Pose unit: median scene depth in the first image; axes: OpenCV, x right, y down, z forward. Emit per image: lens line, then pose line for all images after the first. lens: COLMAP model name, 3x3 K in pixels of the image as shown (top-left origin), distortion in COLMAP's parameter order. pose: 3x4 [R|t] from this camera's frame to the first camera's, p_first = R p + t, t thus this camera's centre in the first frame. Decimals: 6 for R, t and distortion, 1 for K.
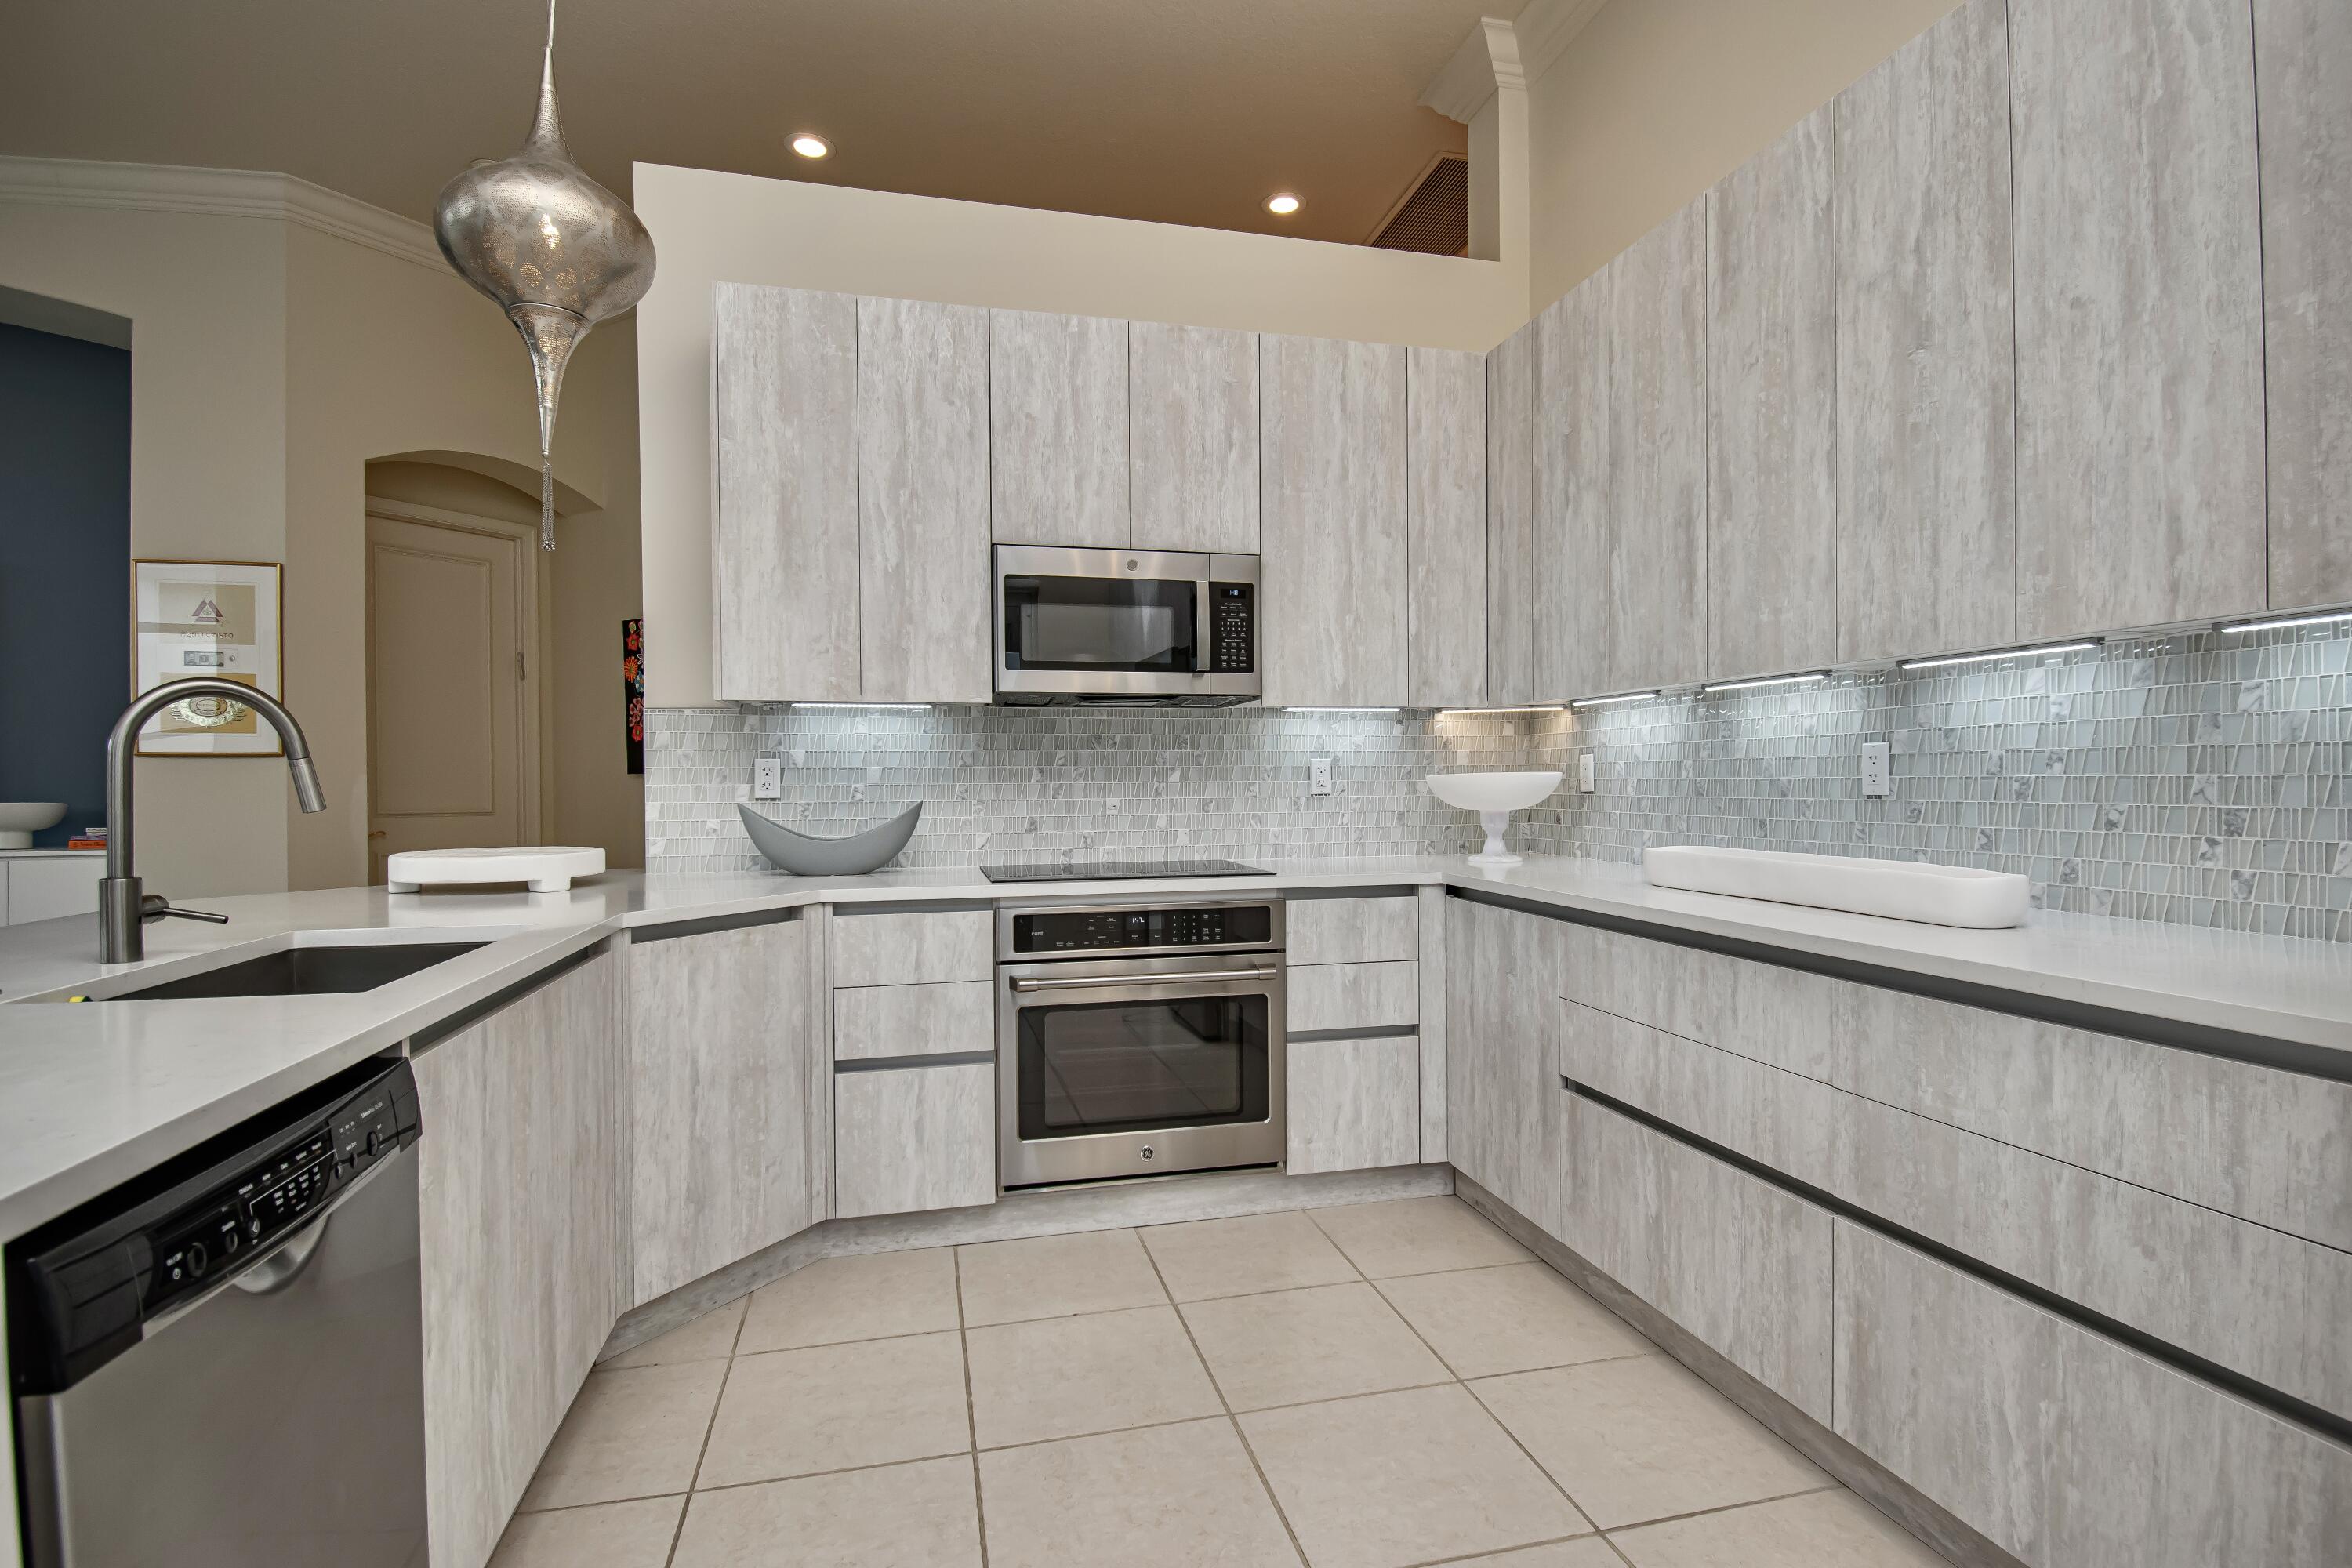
lens RADIAL K [[1135.2, 0, 1175.9], [0, 1135.2, 790.3], [0, 0, 1]] dist [-0.024503, -0.000524]
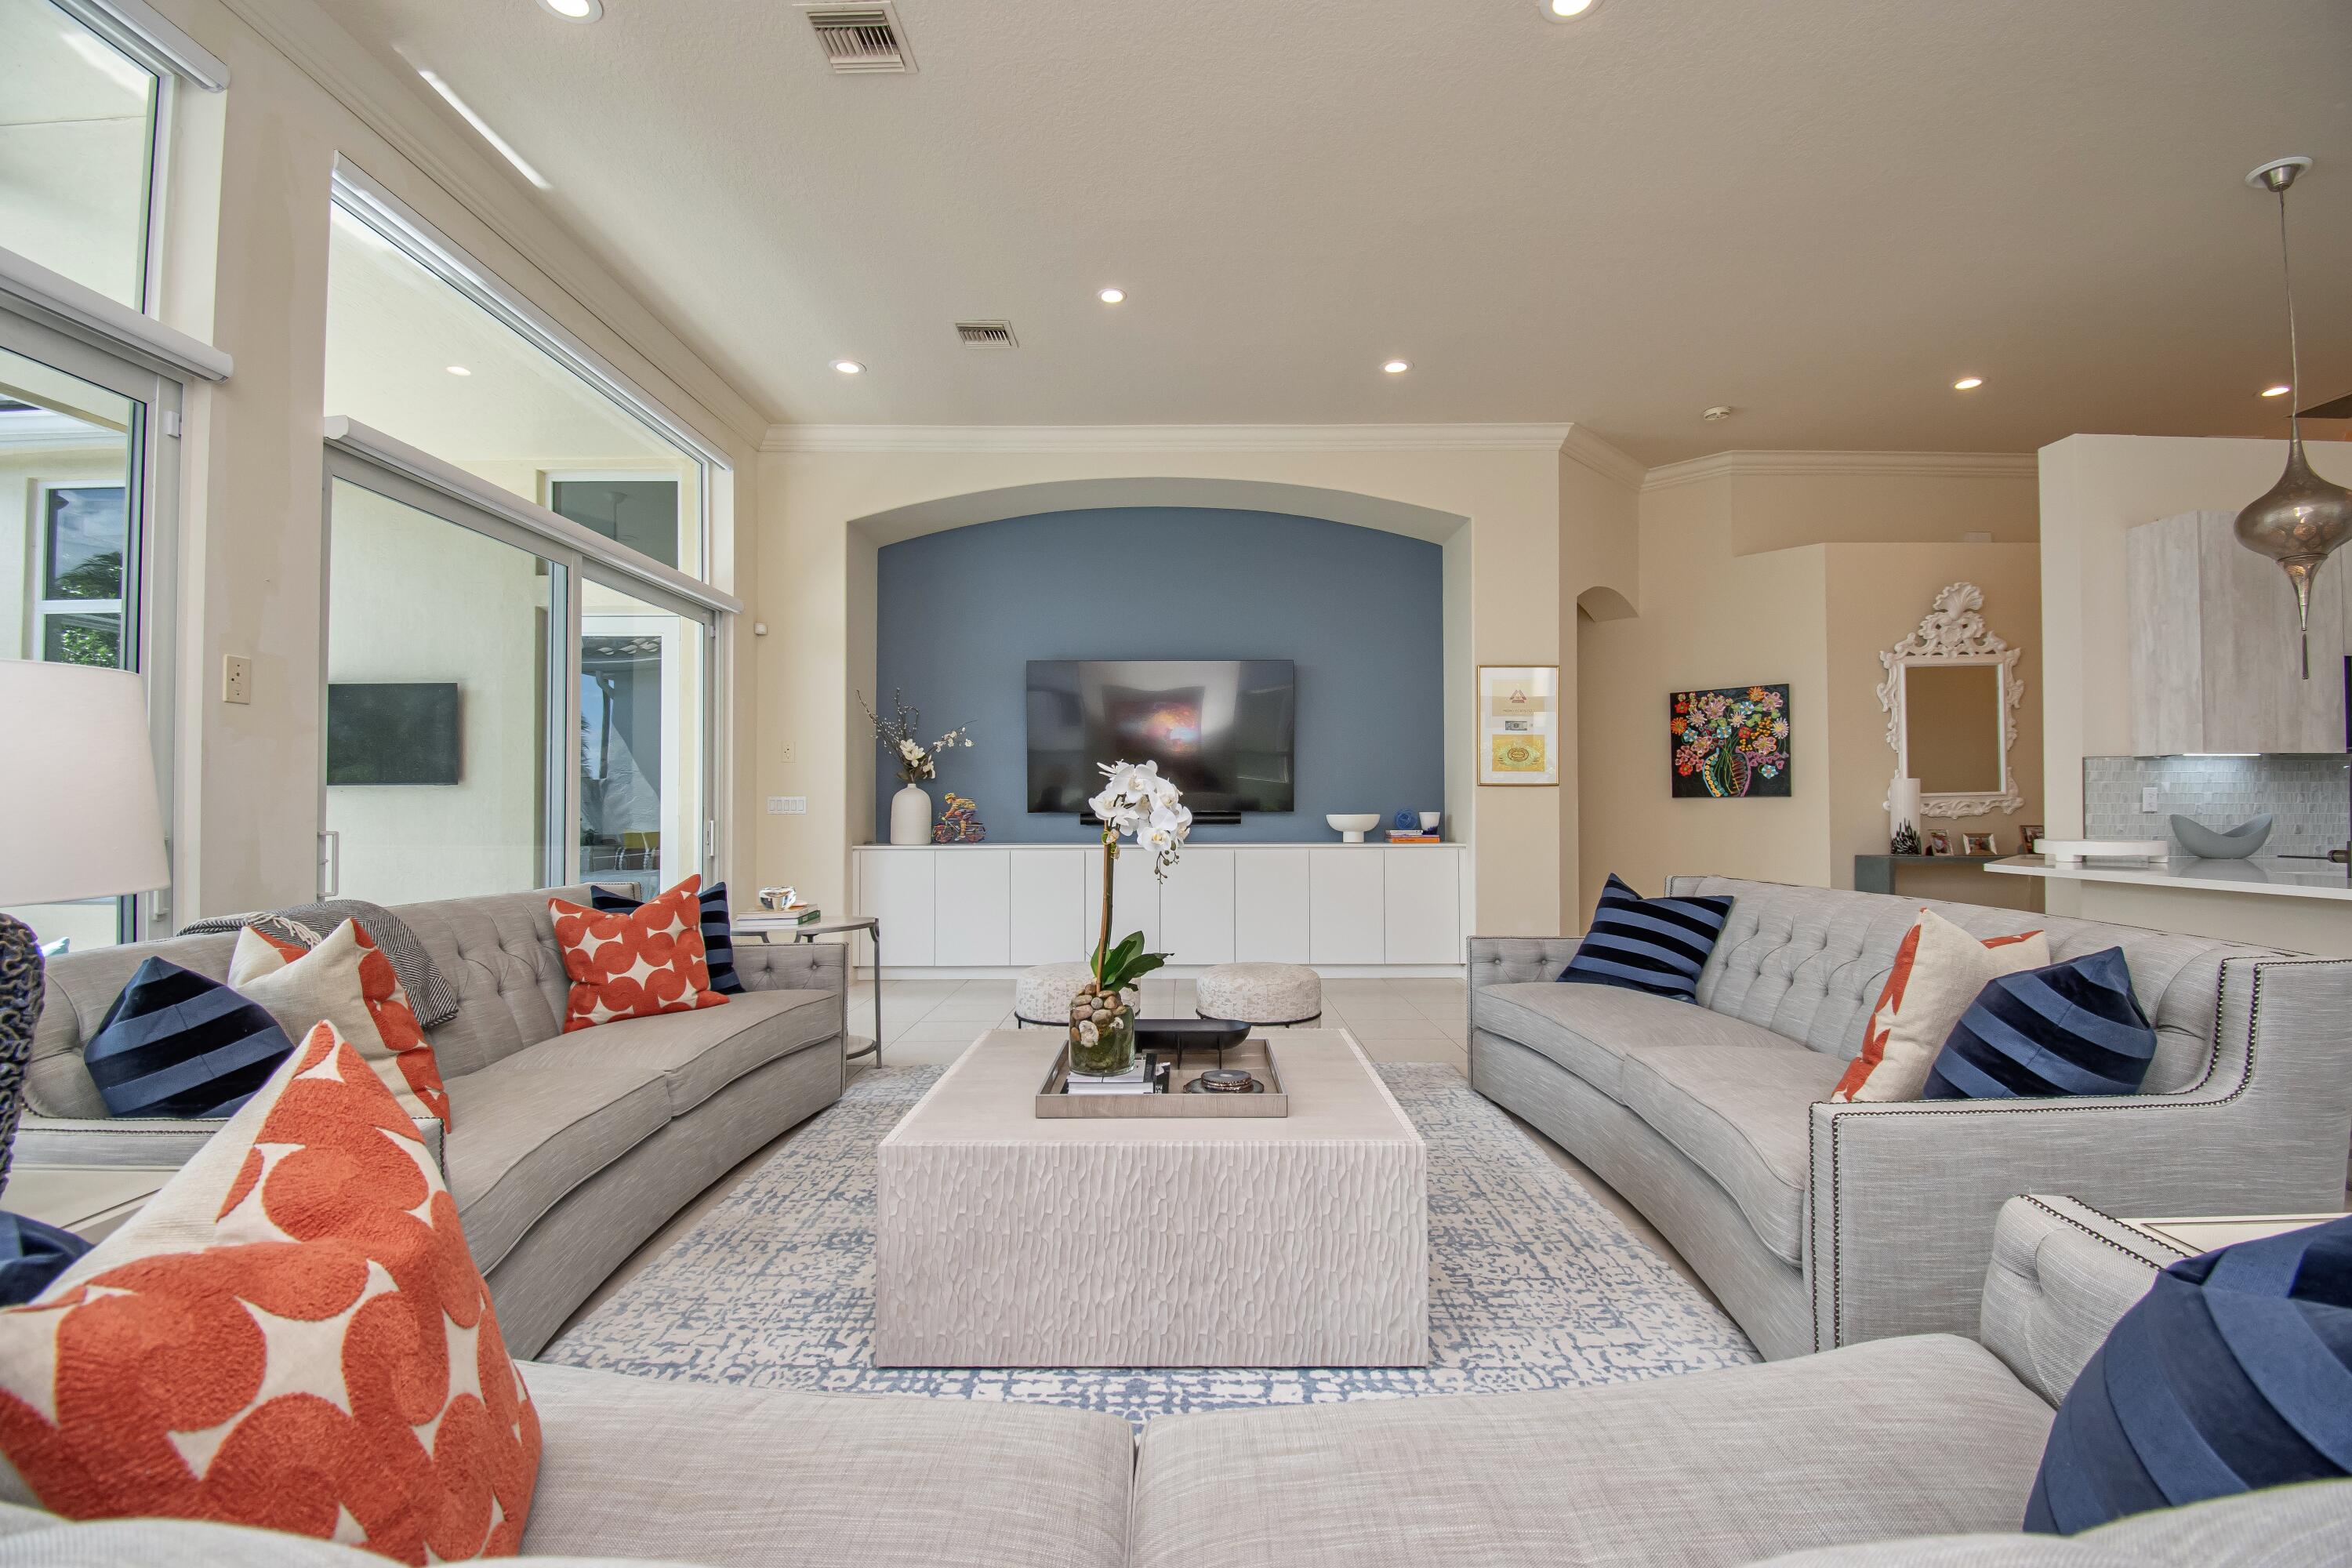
lens RADIAL K [[1063.1, 0, 1193.8], [0, 1063.1, 784.9], [0, 0, 1]] dist [-0.008891, -0.010517]
pose [[0.974666, -0.000091, -0.223667, -1.531666], [-0.007857, 0.999369, -0.034648, 0.035397], [0.223529, 0.035527, 0.974050, -0.872565]]
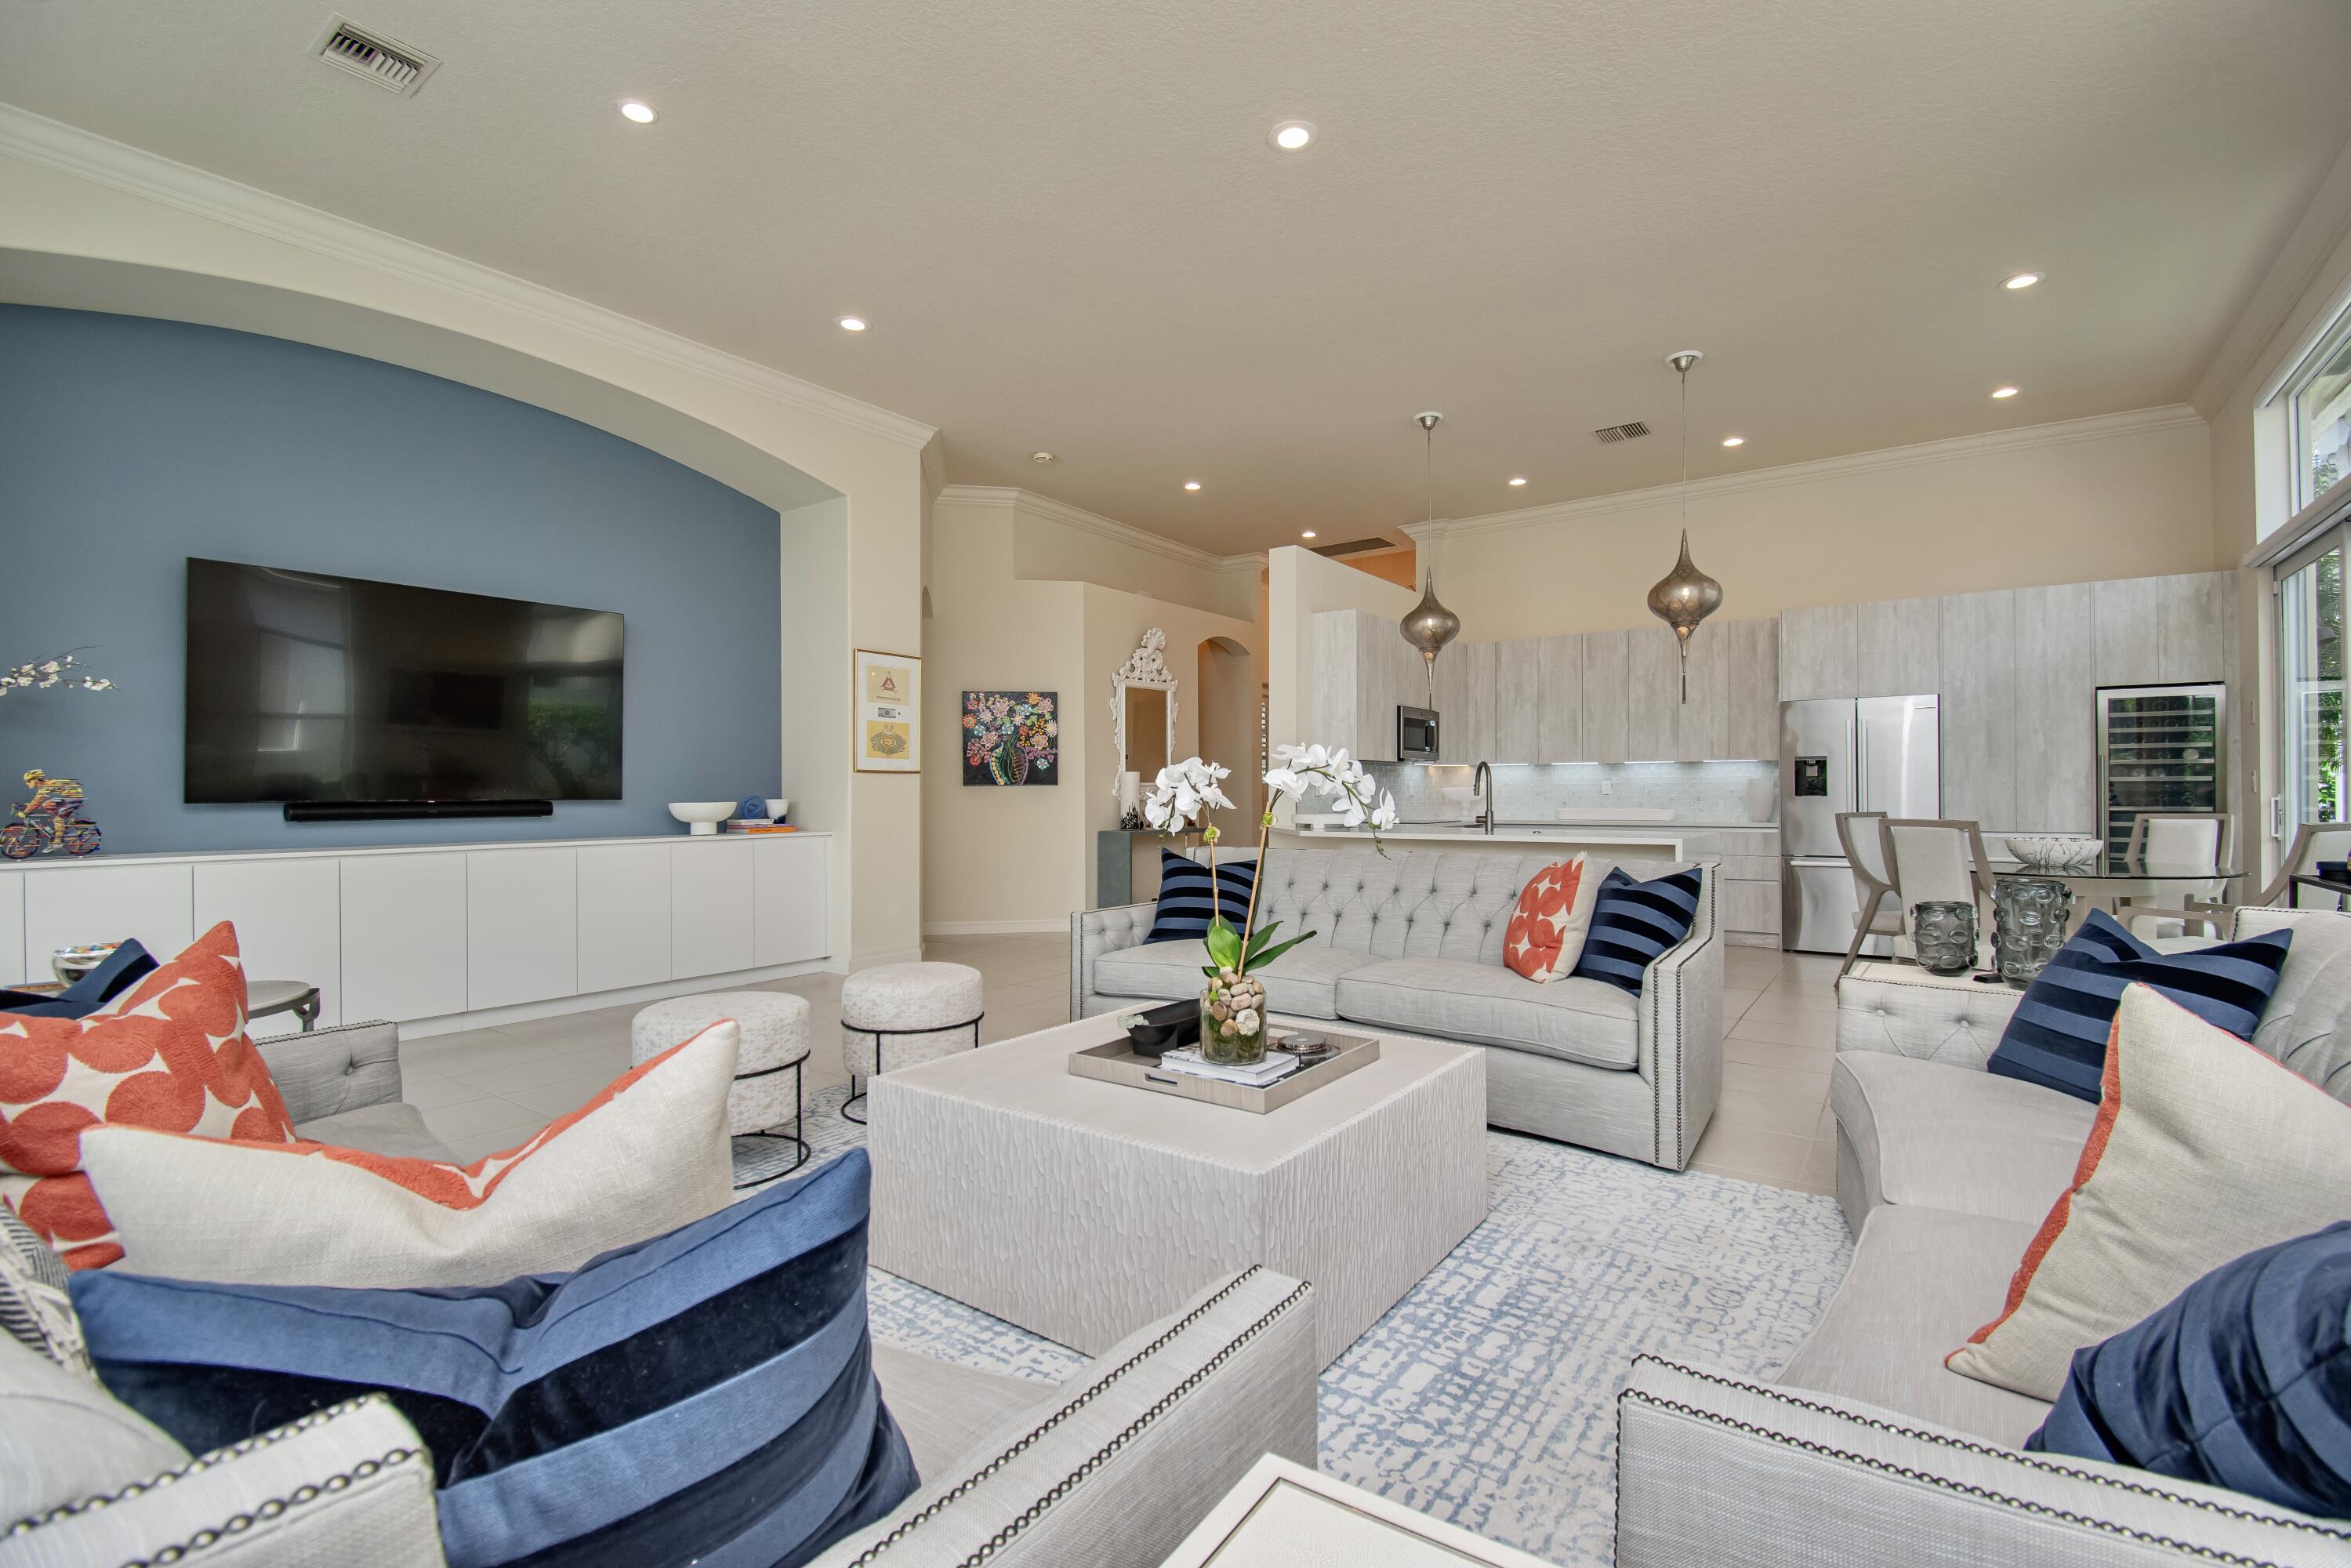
lens RADIAL K [[1062.7, 0, 1170.4], [0, 1062.7, 790.6], [0, 0, 1]] dist [-0.008891, -0.010517]
pose [[0.736758, 0.006001, 0.676130, -2.549874], [0.009020, 0.999784, -0.018701, 0.040839], [-0.676096, 0.019877, 0.736545, -0.587293]]
